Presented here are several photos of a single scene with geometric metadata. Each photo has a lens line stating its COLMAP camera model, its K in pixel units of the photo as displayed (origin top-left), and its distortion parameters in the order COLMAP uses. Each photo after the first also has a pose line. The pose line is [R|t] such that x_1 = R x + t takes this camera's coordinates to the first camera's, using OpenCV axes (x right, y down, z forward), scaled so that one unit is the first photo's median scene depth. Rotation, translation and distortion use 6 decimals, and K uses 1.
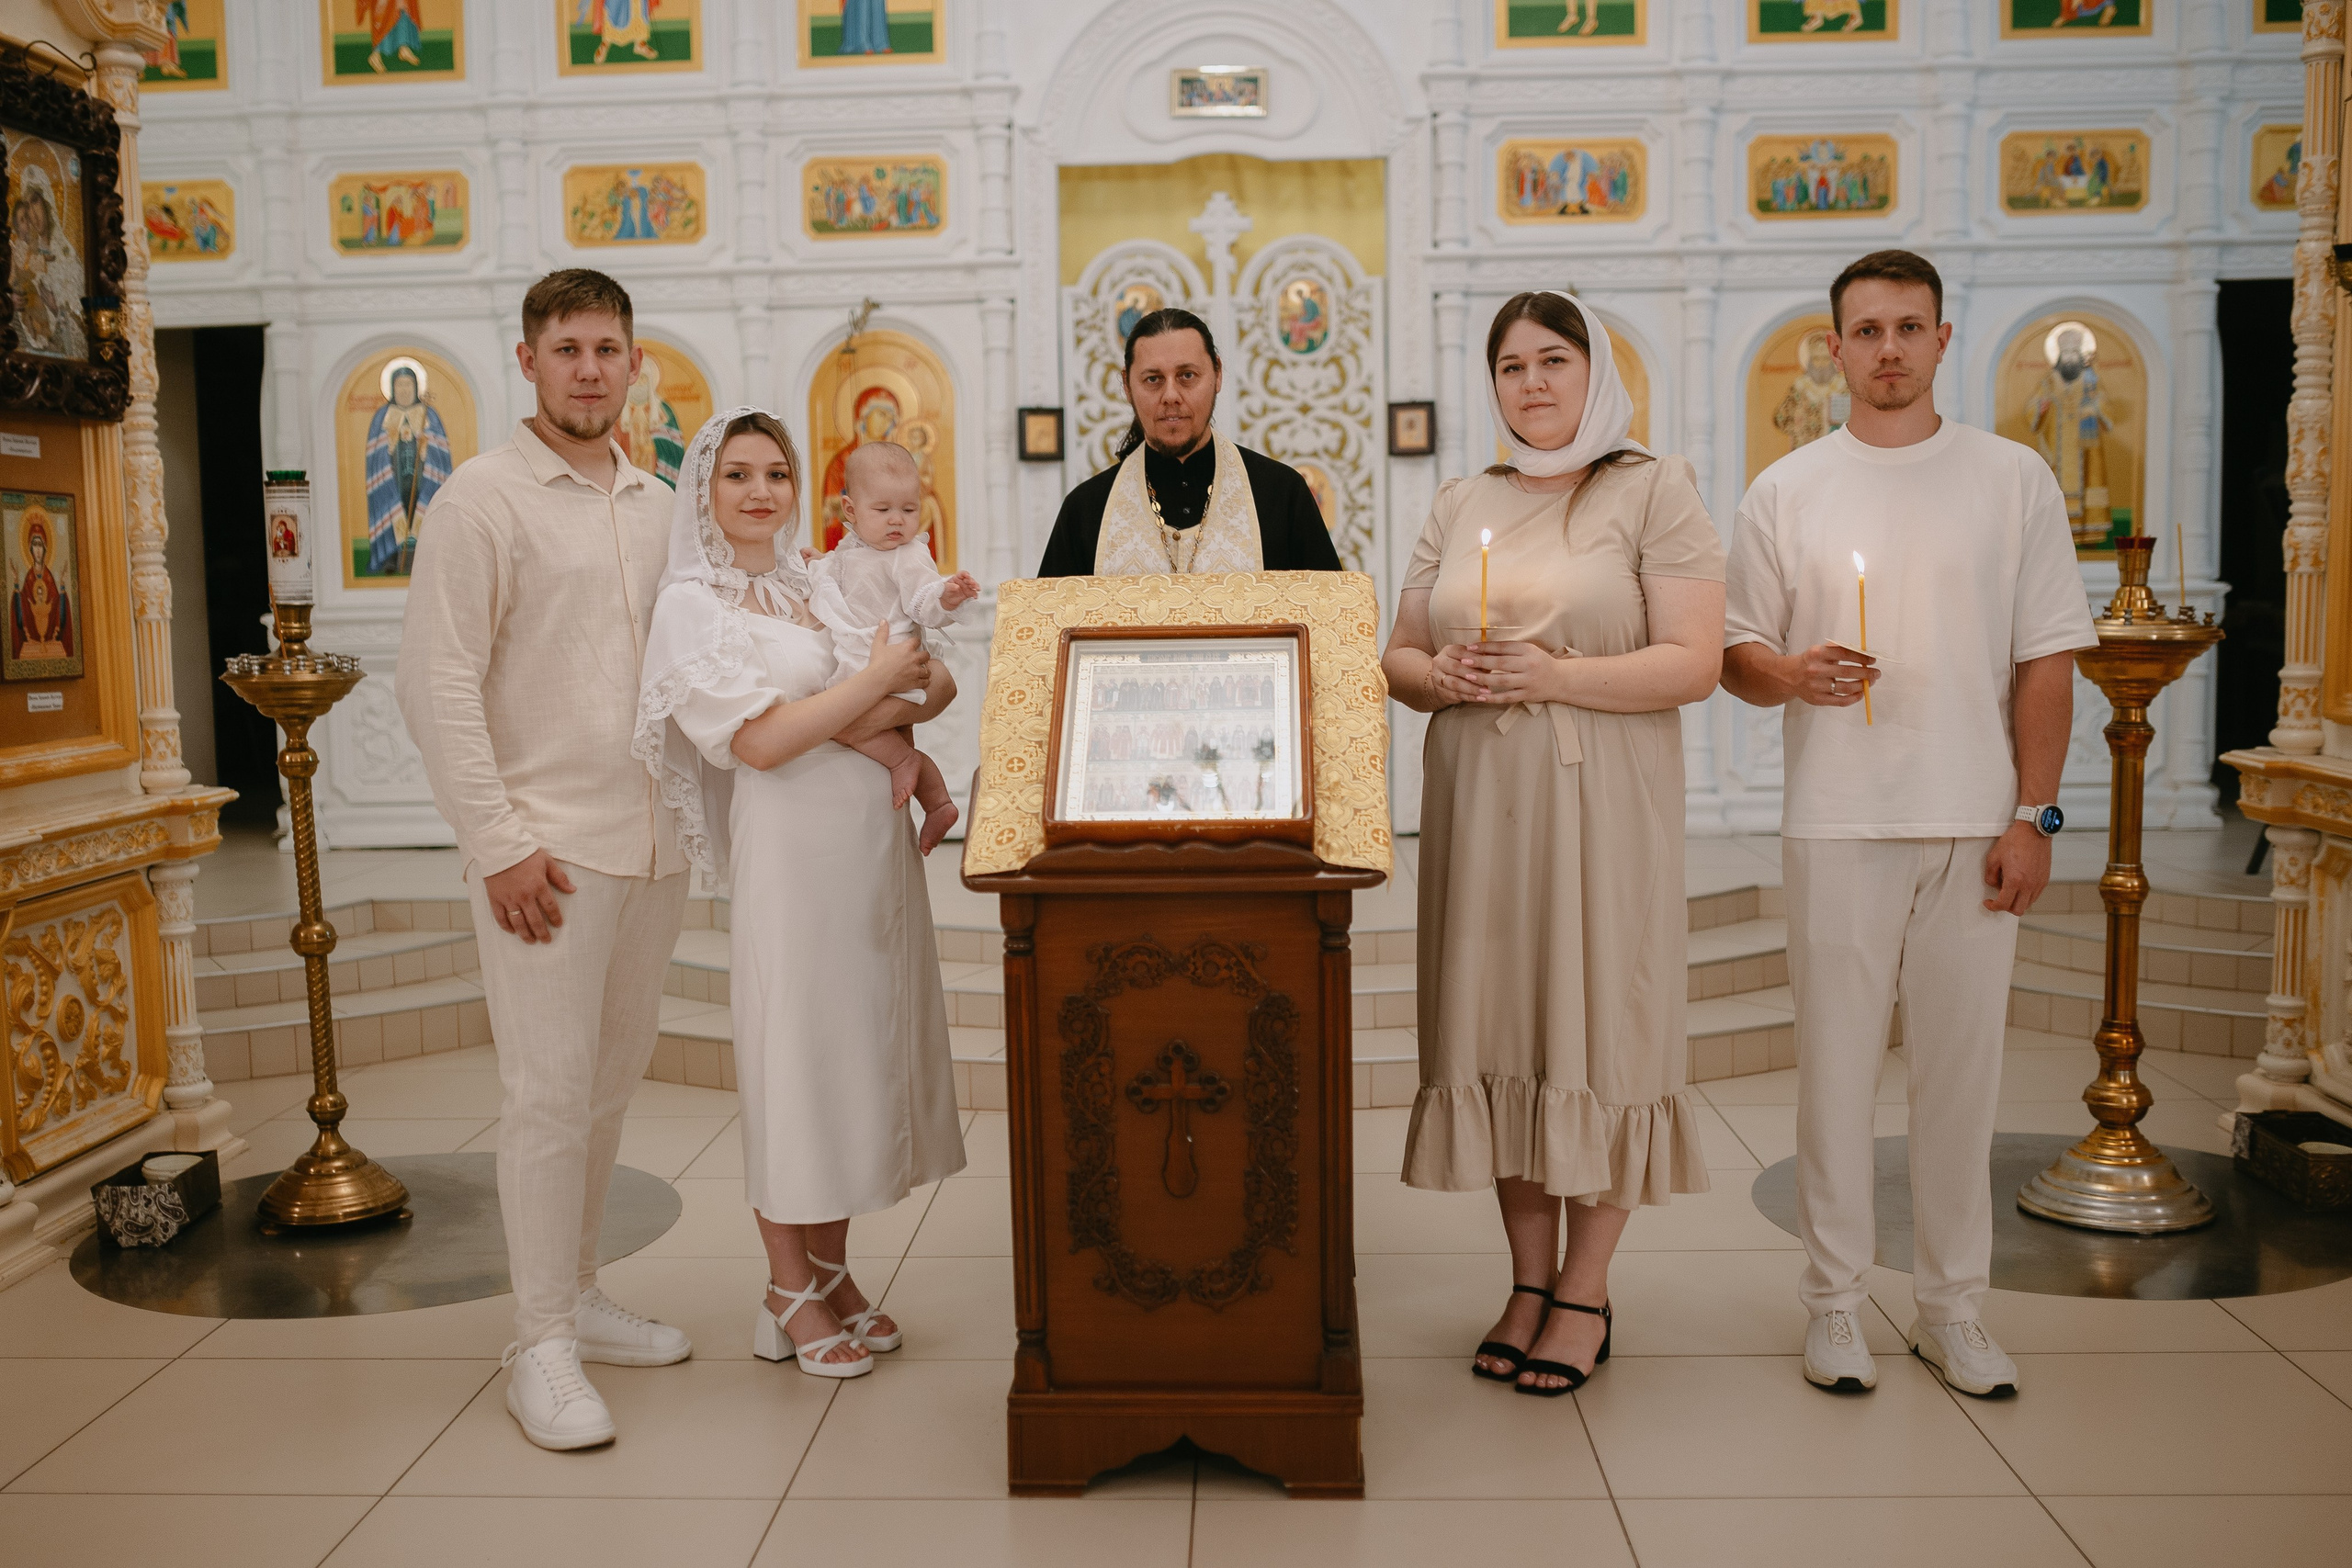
lens RADIAL K [[2199.7, 0, 1176.0], [0, 2199.7, 784.0], [0, 0, 1]] dist [-0.057928, 0.017711]
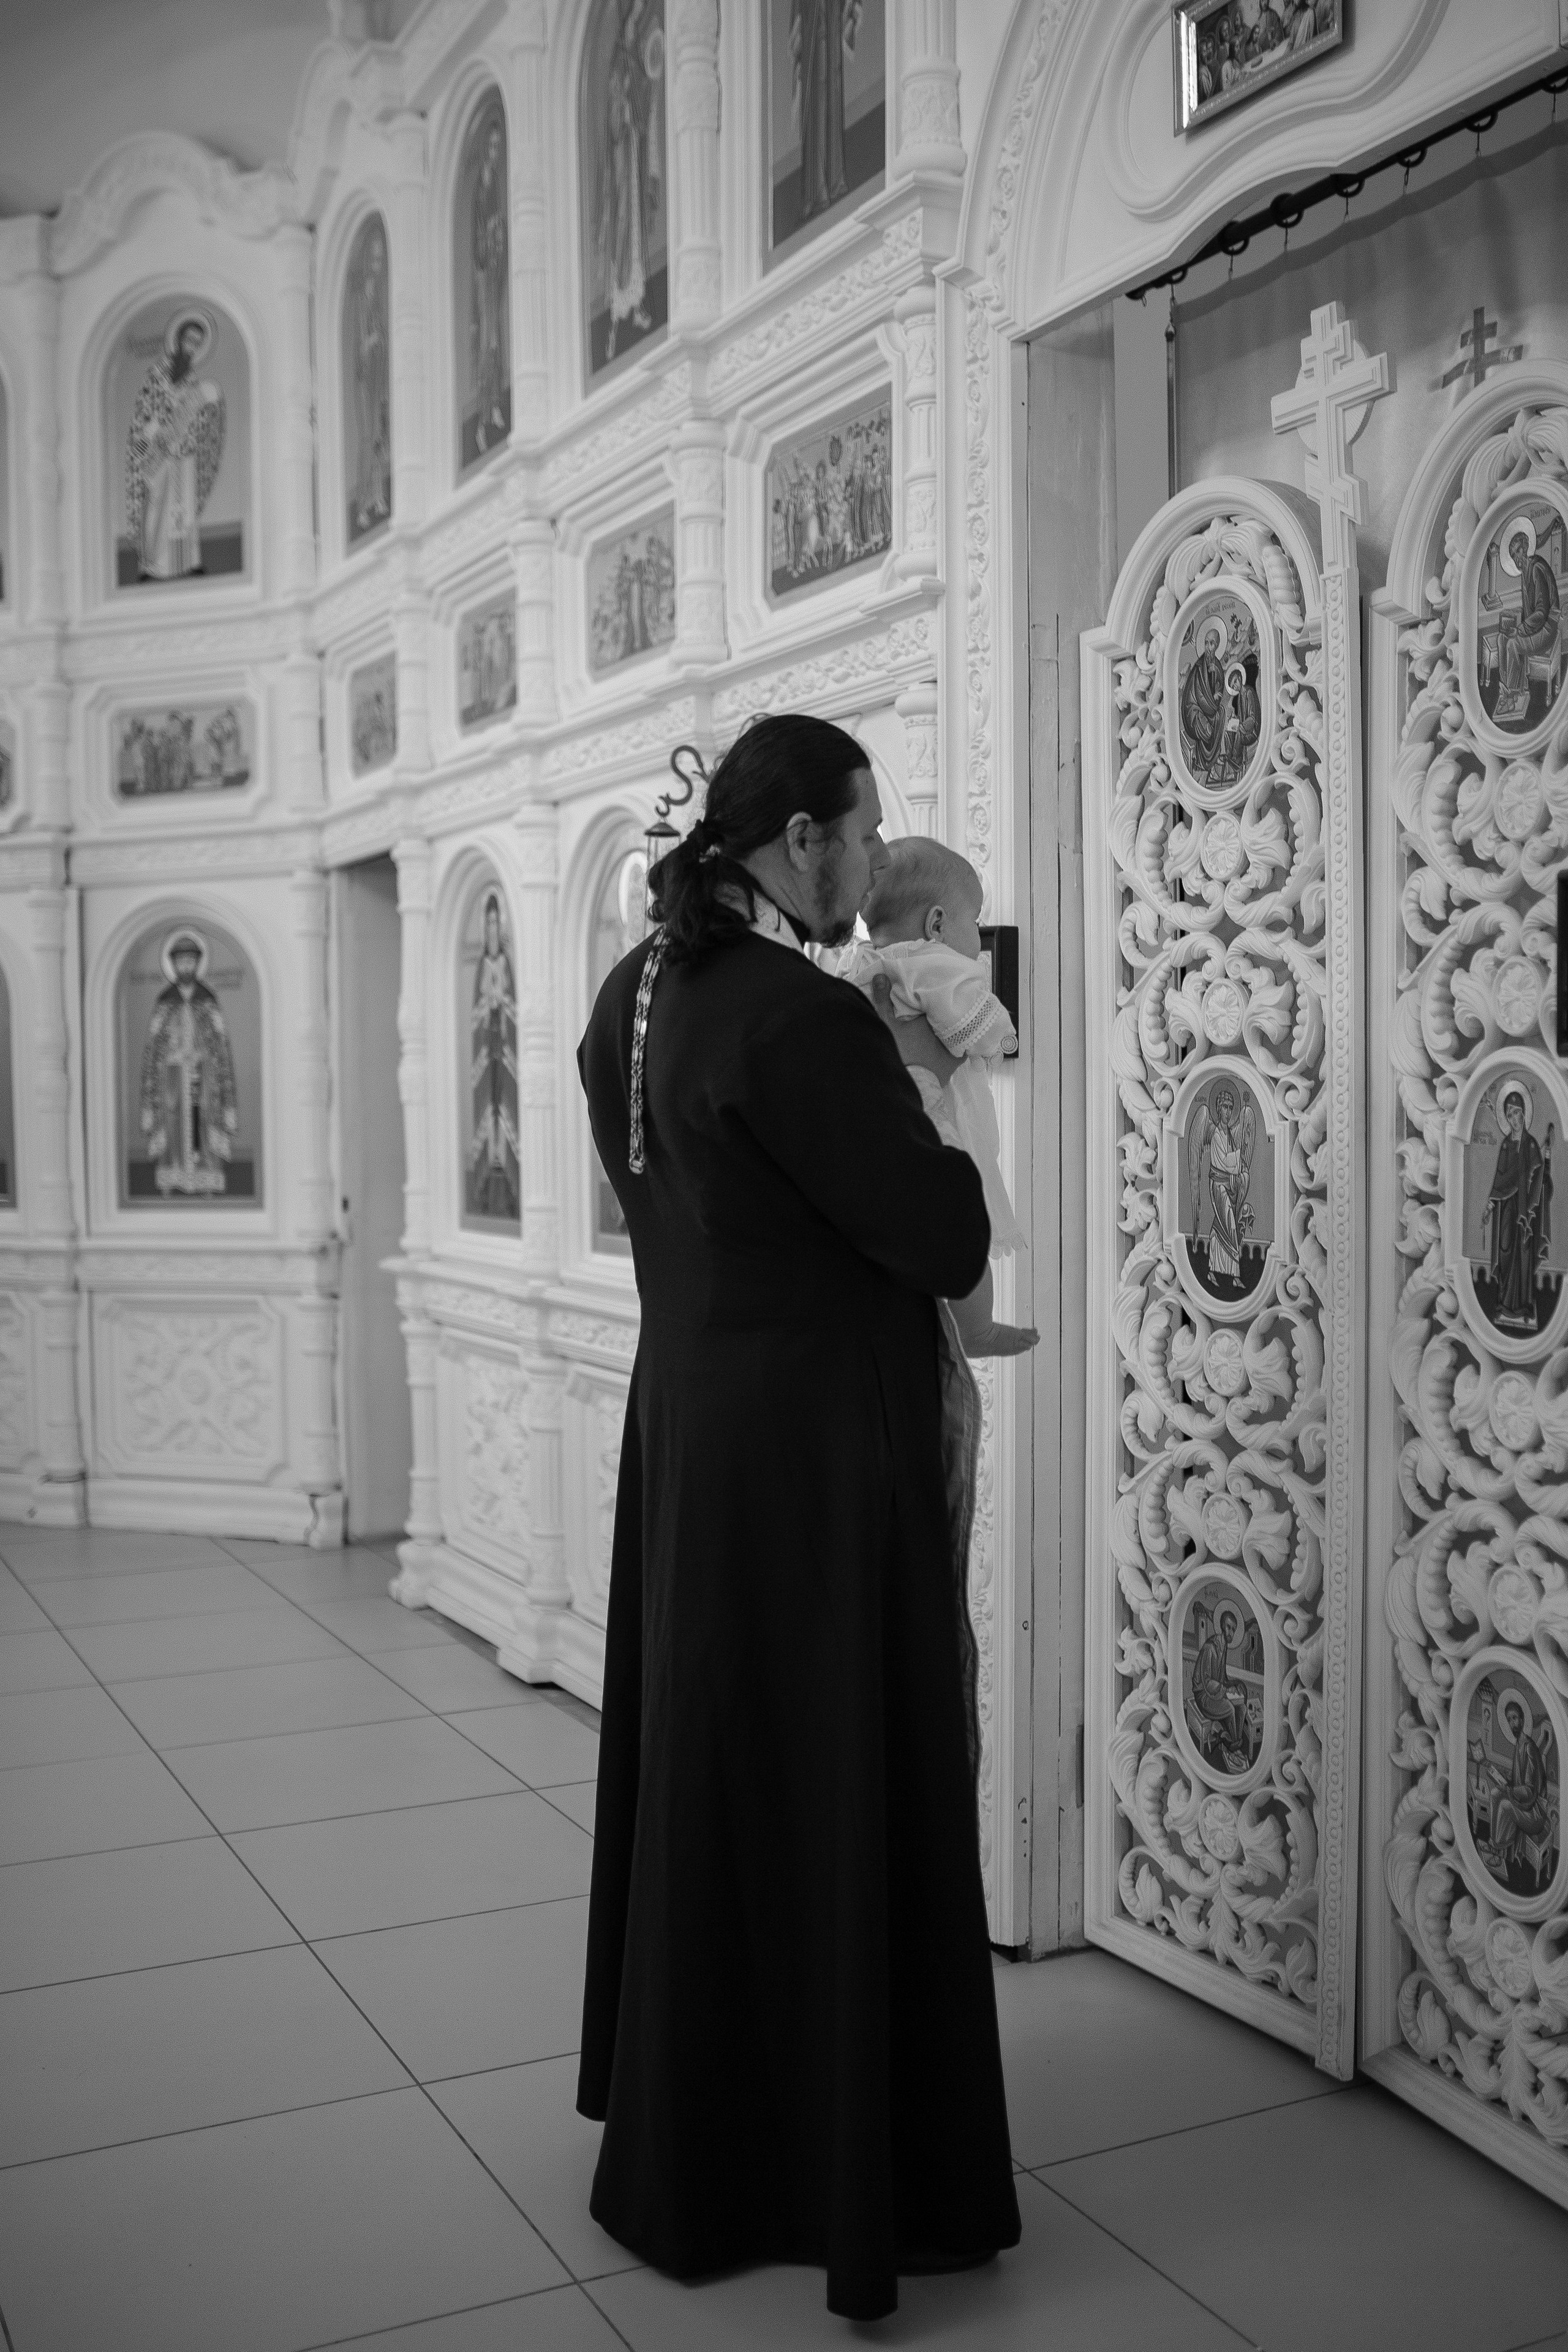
lens RADIAL K [[2425.6, 0, 784.0], [0, 2425.6, 1176.0], [0, 0, 1]] dist [-0.076377, 0.134475]
pose [[0.475826, 0.052490, -0.877972, 0.327511], [-0.088557, 0.996004, 0.011553, -0.125544], [0.875070, 0.072253, 0.478573, 0.744272]]
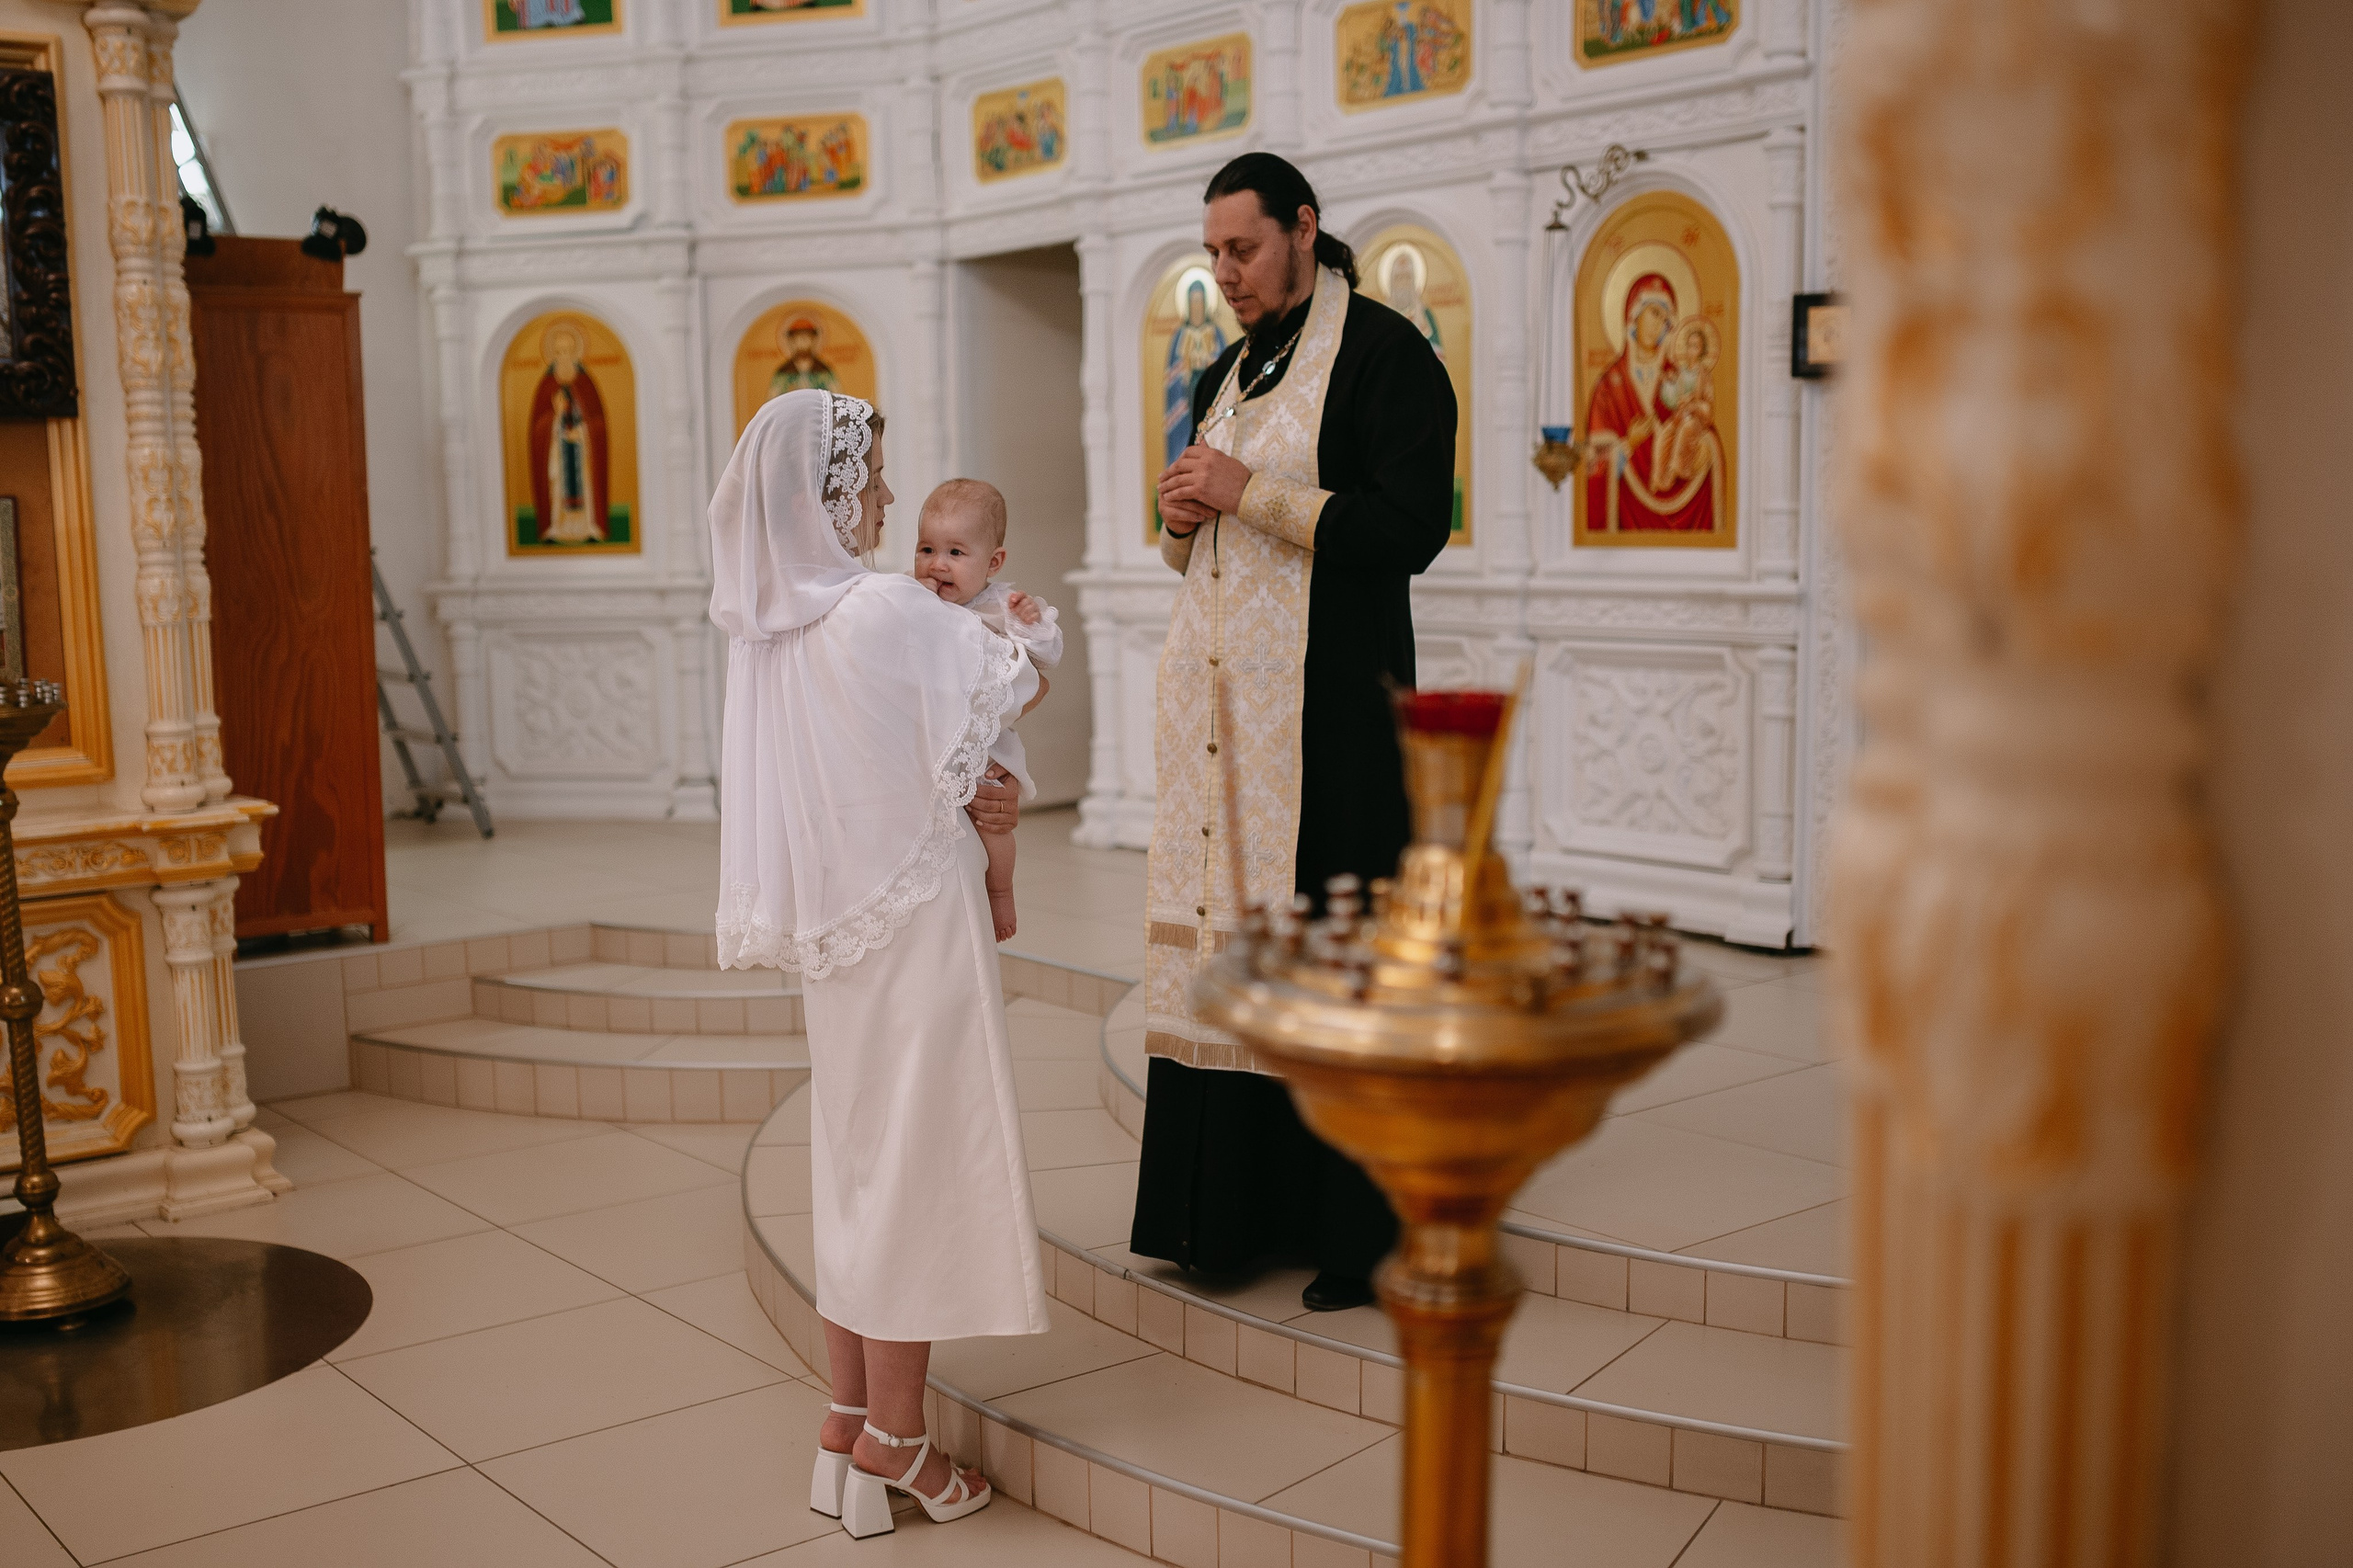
lens RADIAL K [[2426.6, 0, 1146.6], [0, 2426.6, 824.3], [0, 0, 1]] dist [-0.076377, 0.134475]
pose [[0.661300, 0.107121, -0.742434, 0.343689], [-0.065350, 0.994215, 0.085240, -0.062698], [0.747270, -0.007851, 0.664475, 0.374232]]
